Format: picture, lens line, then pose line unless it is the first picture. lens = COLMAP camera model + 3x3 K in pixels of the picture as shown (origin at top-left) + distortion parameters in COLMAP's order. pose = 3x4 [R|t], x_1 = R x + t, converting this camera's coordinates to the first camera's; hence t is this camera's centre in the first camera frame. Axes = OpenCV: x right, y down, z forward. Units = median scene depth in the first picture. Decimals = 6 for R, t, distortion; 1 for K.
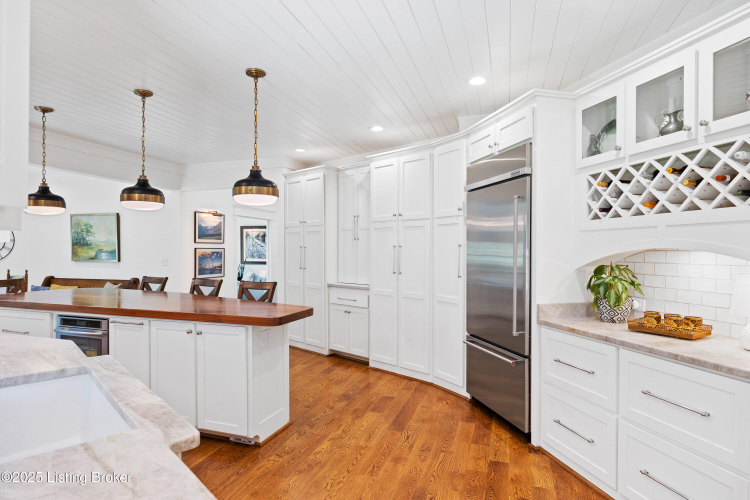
lens RADIAL K [[419.7, 0, 376.3], [0, 419.7, 251.8], [0, 0, 1]] dist [-0.000469, -0.001783]
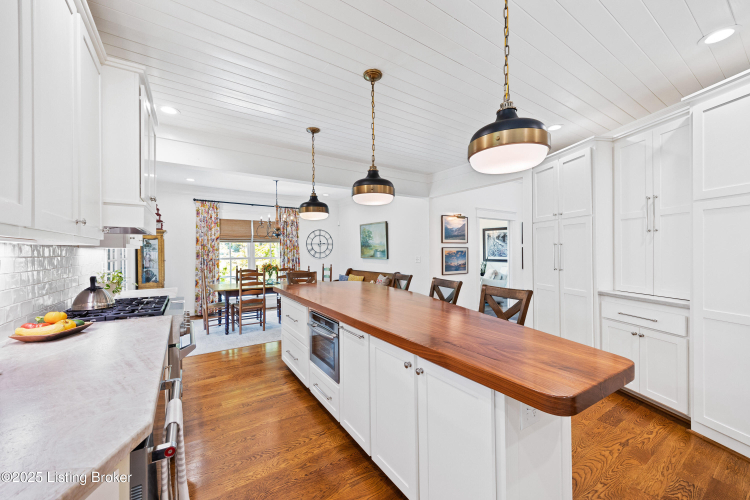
lens RADIAL K [[298.1, 0, 376.4], [0, 298.1, 249.8], [0, 0, 1]] dist [0.007590, 0.000573]
pose [[0.792030, -0.008859, -0.610418, -0.100981], [0.005320, 0.999957, -0.007610, 0.002782], [0.610459, 0.002780, 0.792043, 0.316187]]
